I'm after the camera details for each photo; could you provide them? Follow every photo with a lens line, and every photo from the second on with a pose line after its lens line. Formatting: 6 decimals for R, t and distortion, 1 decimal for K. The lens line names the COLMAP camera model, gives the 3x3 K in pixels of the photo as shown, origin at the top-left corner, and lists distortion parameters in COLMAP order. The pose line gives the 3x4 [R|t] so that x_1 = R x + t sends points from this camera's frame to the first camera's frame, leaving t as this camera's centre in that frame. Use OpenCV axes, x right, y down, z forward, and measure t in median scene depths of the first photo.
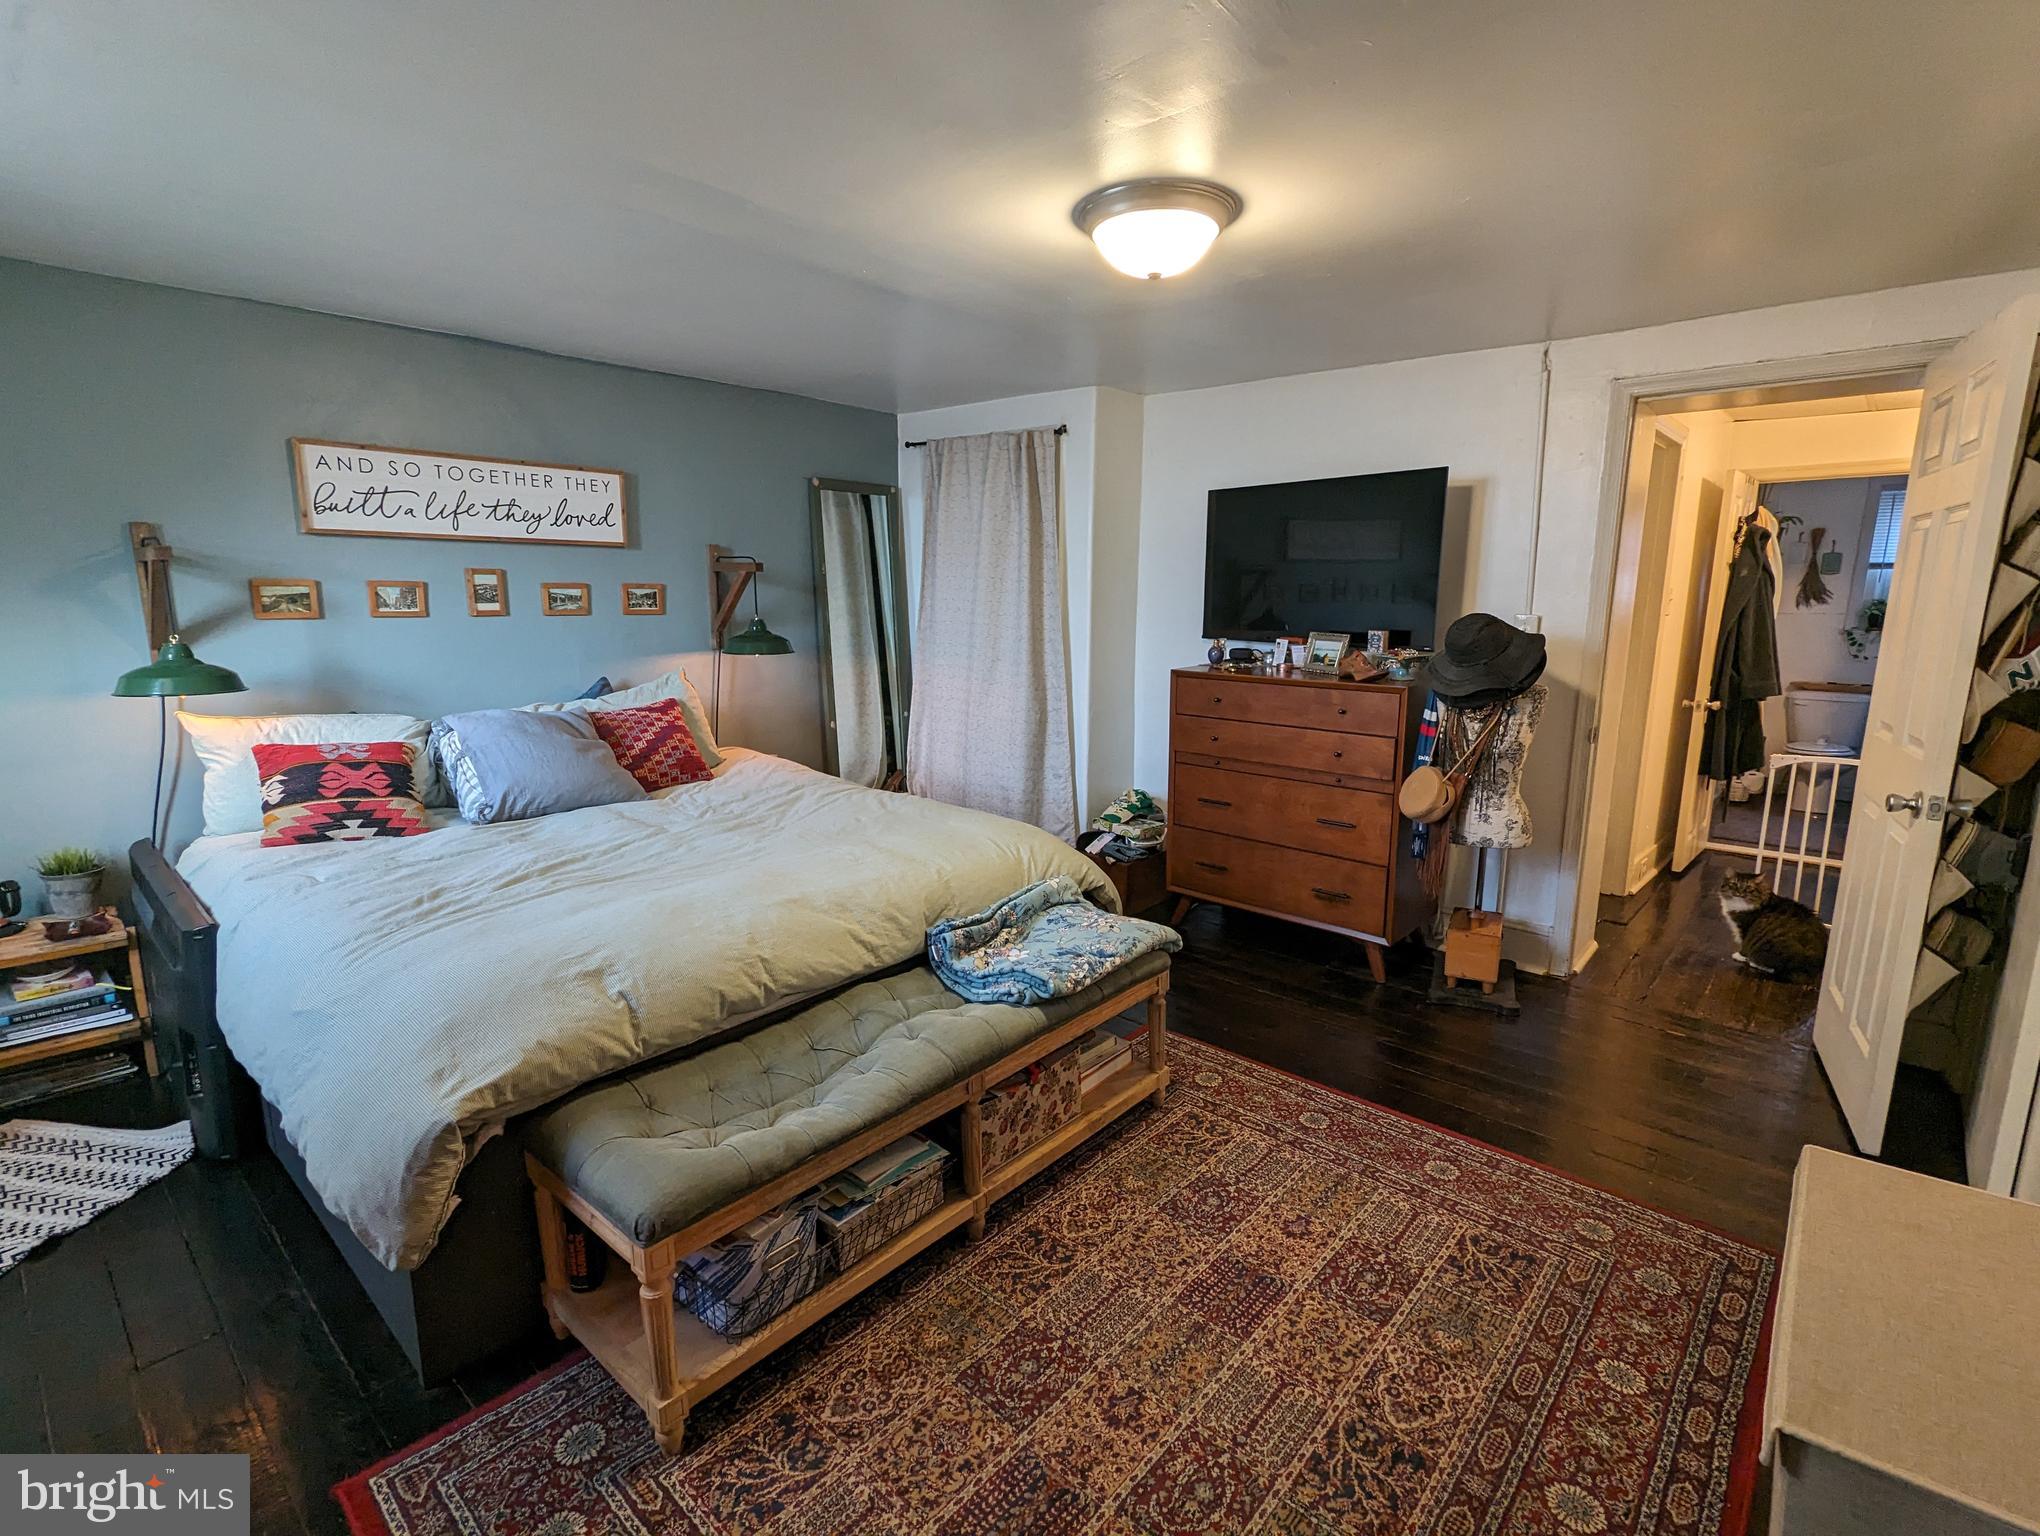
lens RADIAL K [[961.9, 0, 1024.0], [0, 961.9, 773.5], [0, 0, 1]] dist [-0.002997, -0.001703]
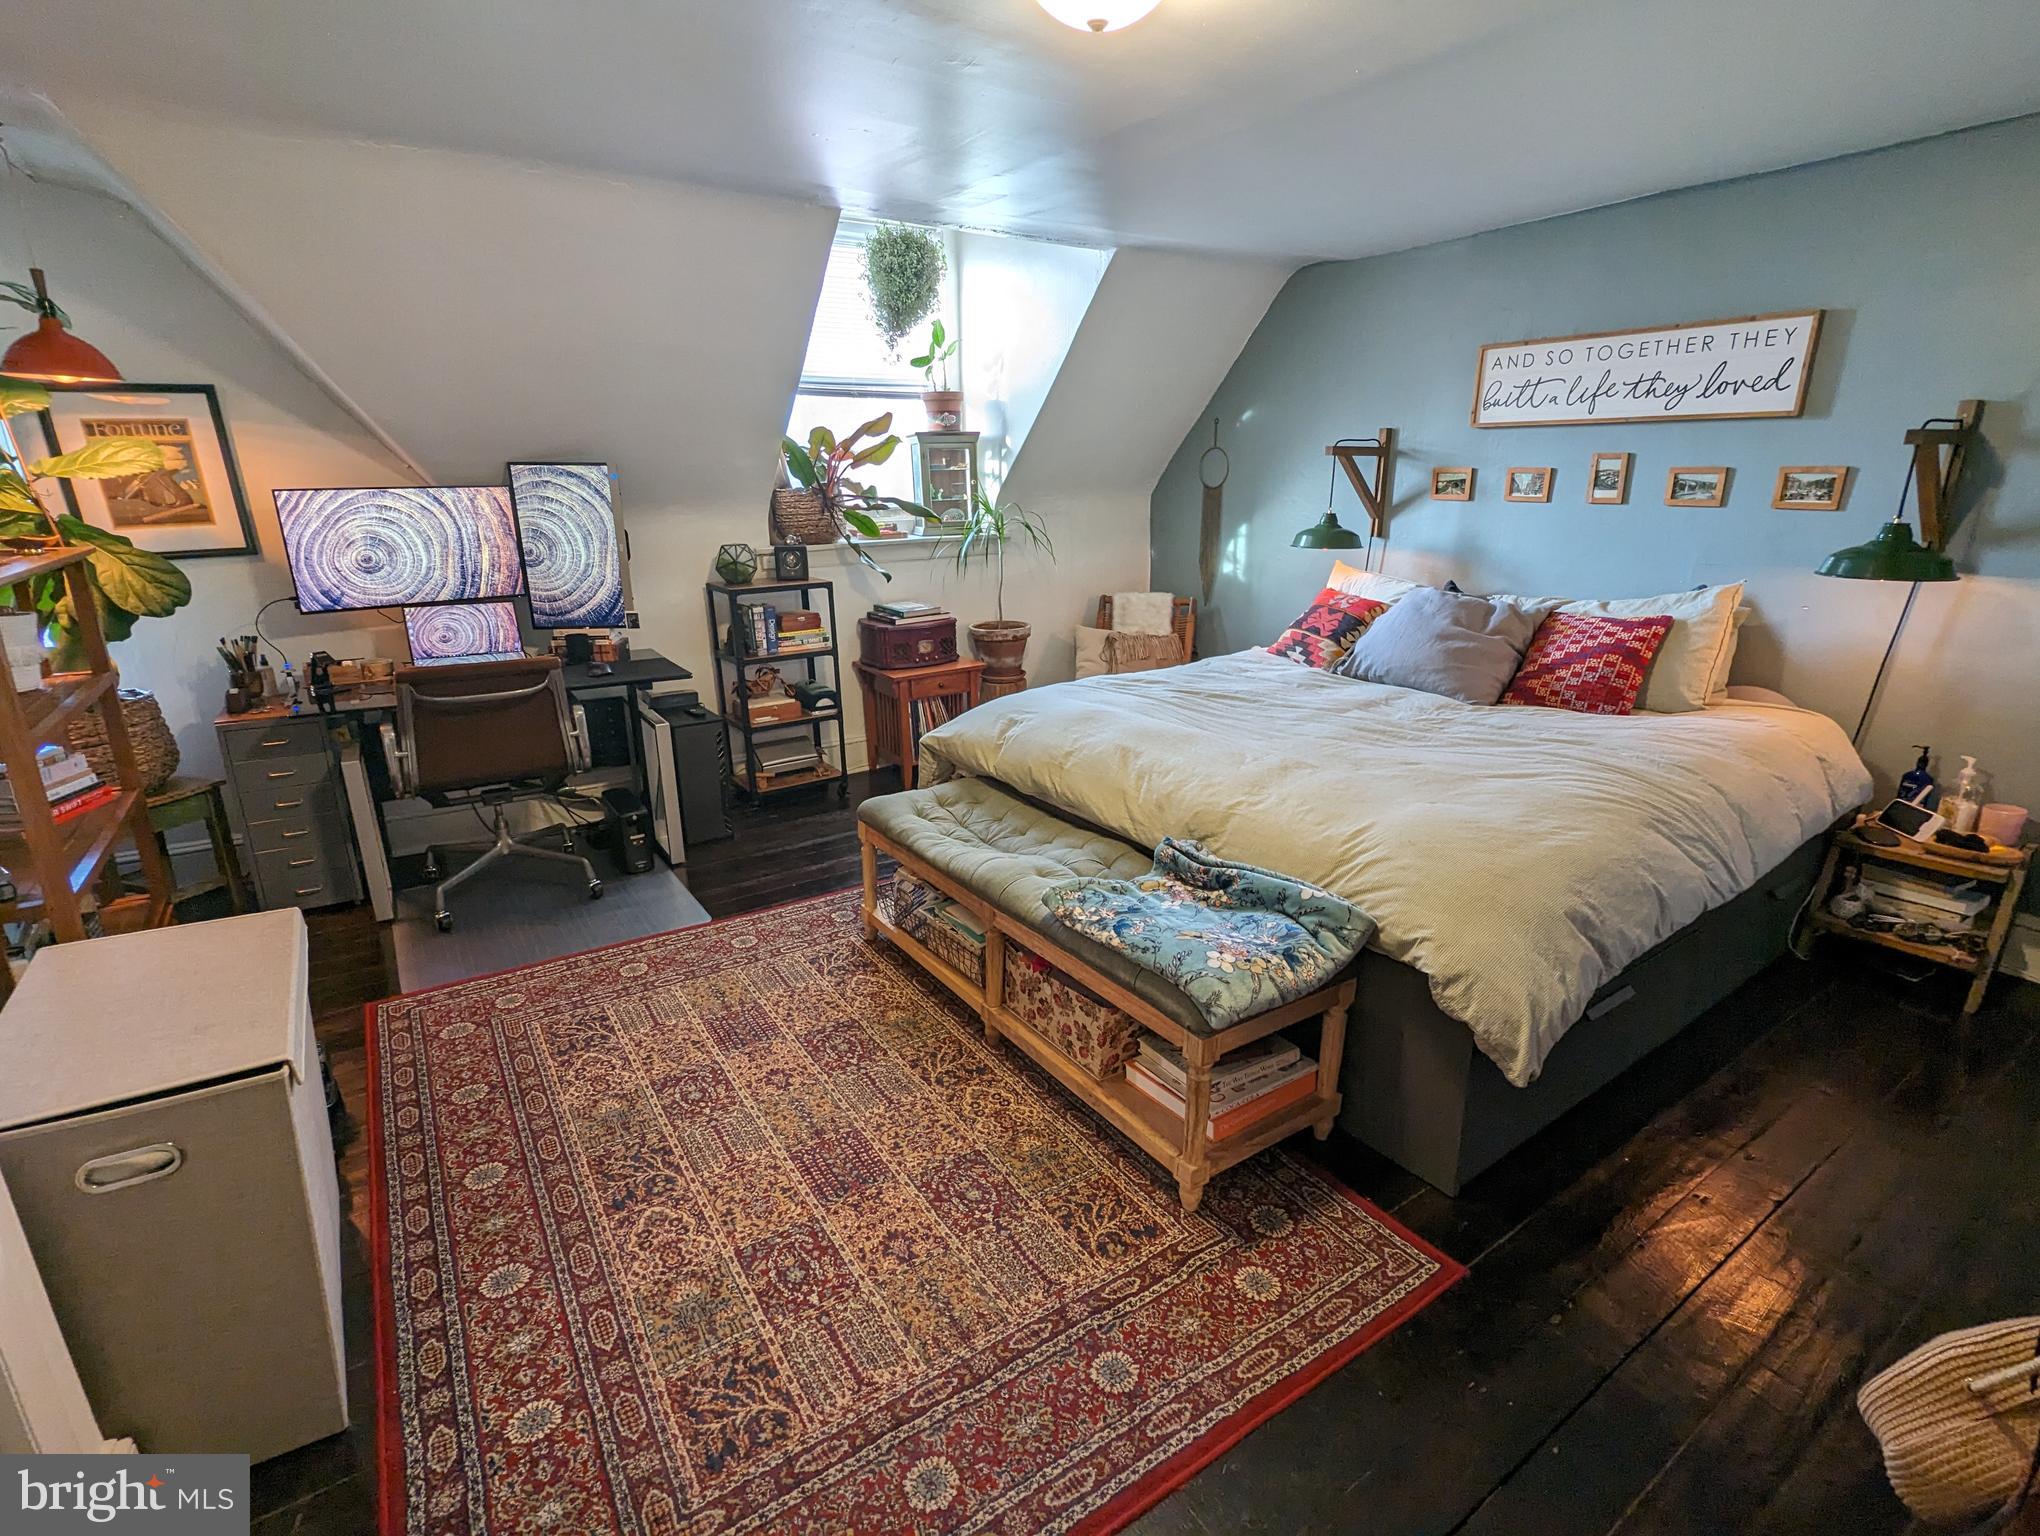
lens RADIAL K [[961.9, 0, 1017.6], [0, 961.9, 771.0], [0, 0, 1]] dist [-0.002997, -0.001703]
pose [[-0.249827, 0.280386, -0.926806, 0.801741], [-0.178972, 0.927294, 0.328777, -0.185007], [0.951607, 0.248010, -0.181482, 0.995761]]
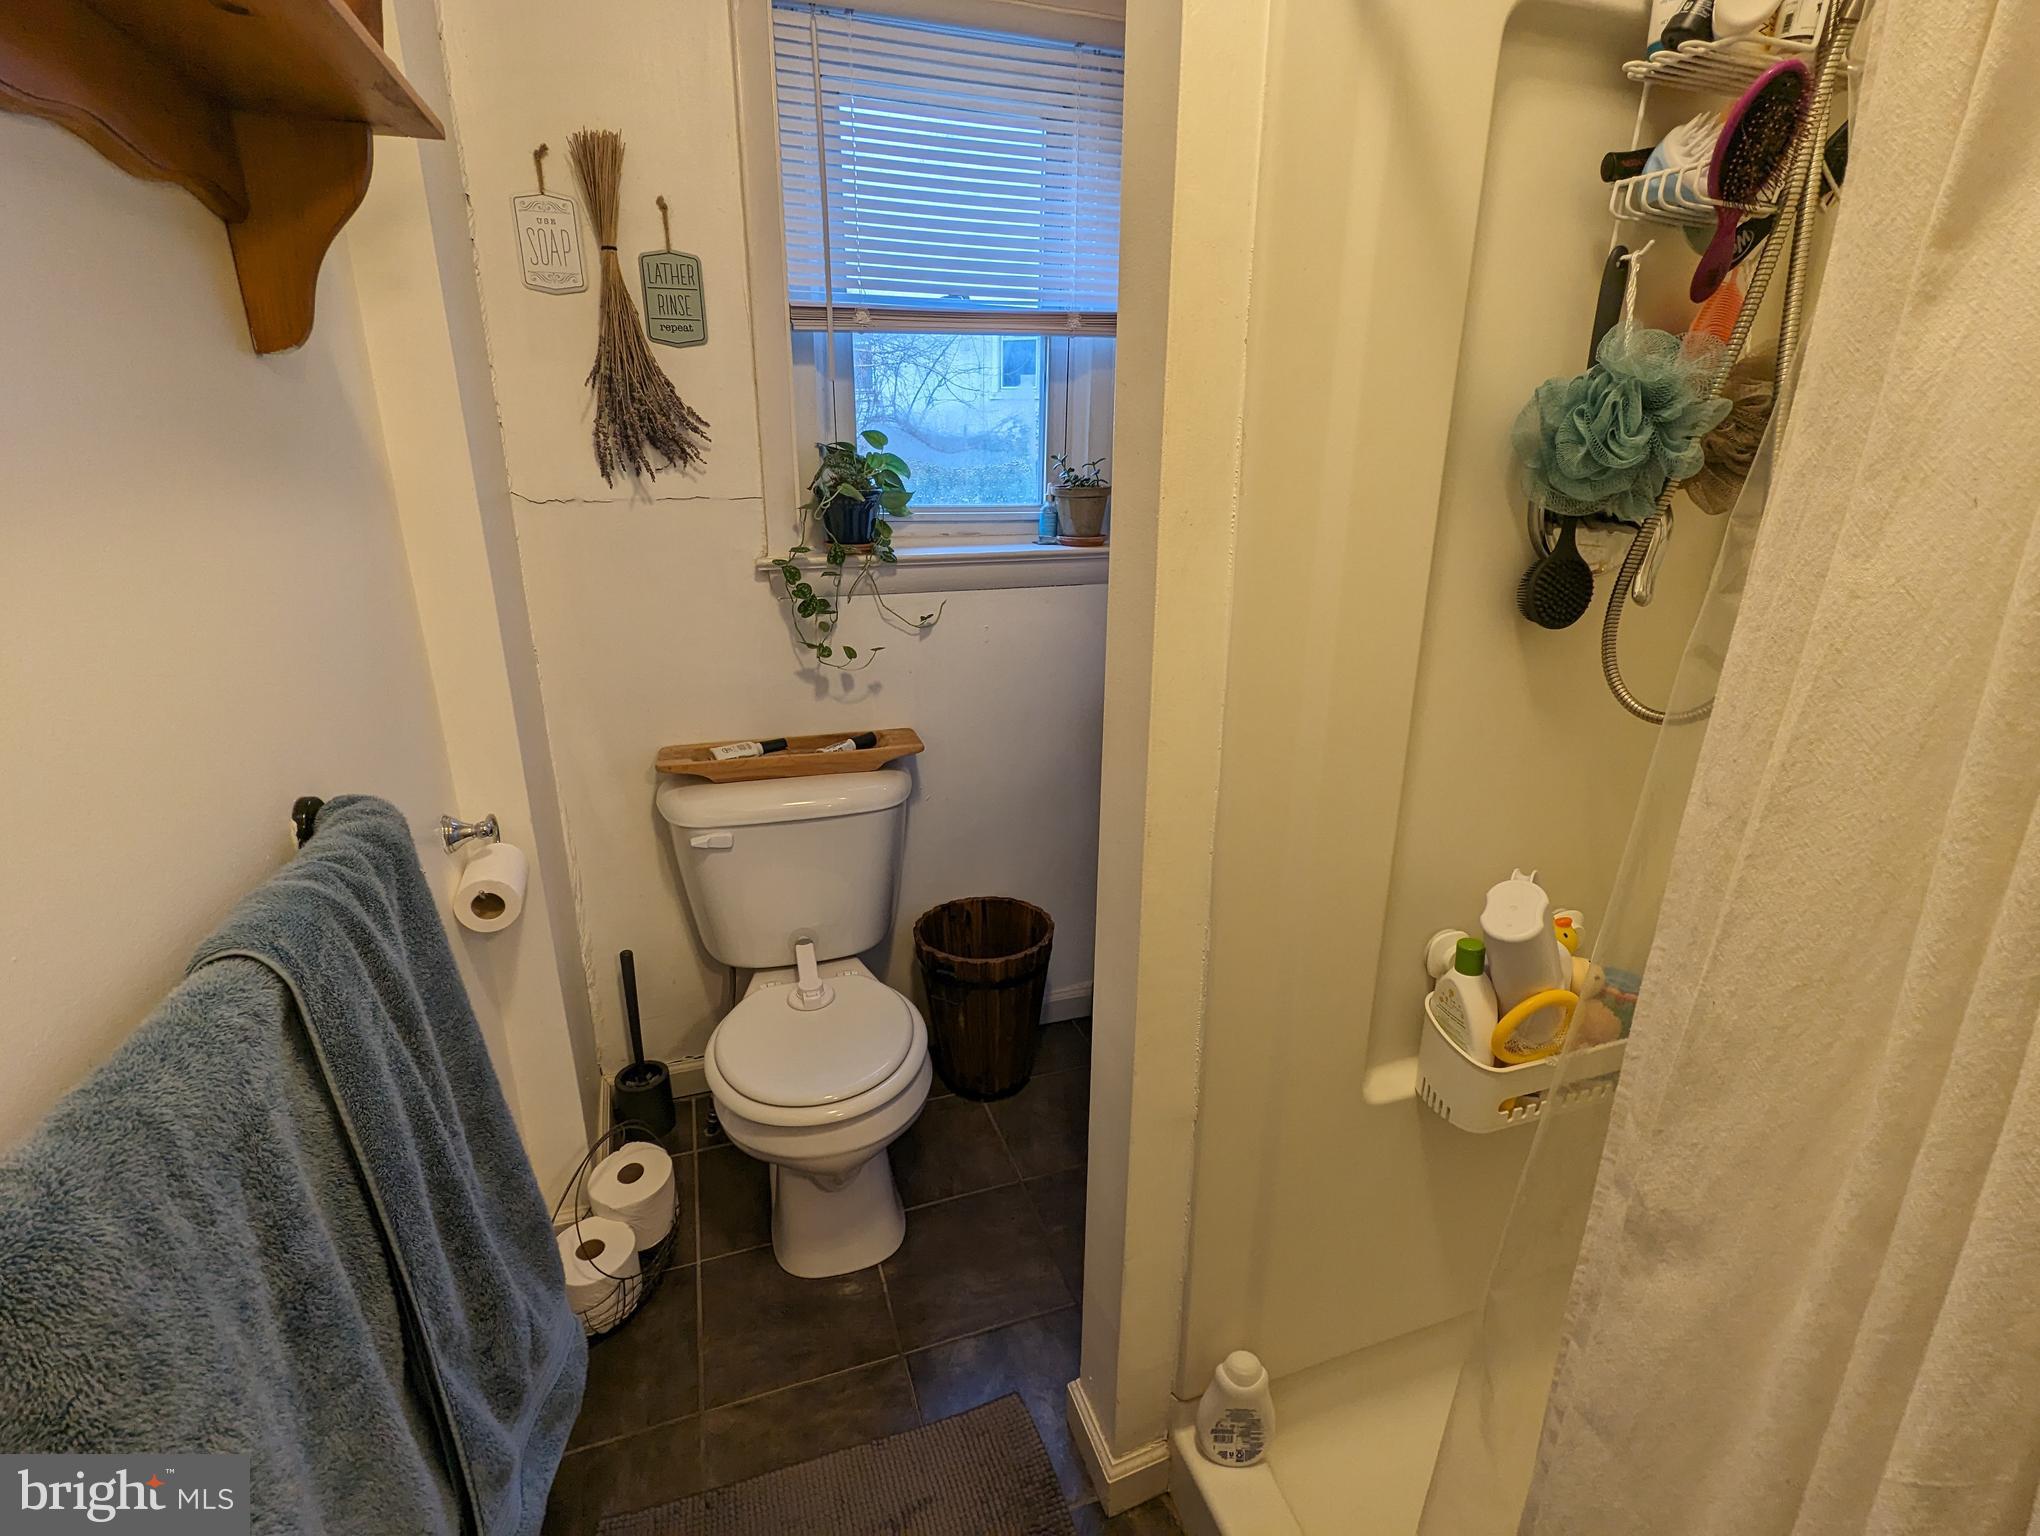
lens RADIAL K [[961.9, 0, 1021.1], [0, 961.9, 765.0], [0, 0, 1]] dist [-0.002997, -0.001703]
pose [[0.498433, -0.281241, 0.820041, 0.632376], [0.162632, 0.959456, 0.230205, -0.141451], [-0.851537, 0.018623, 0.523964, 0.775981]]
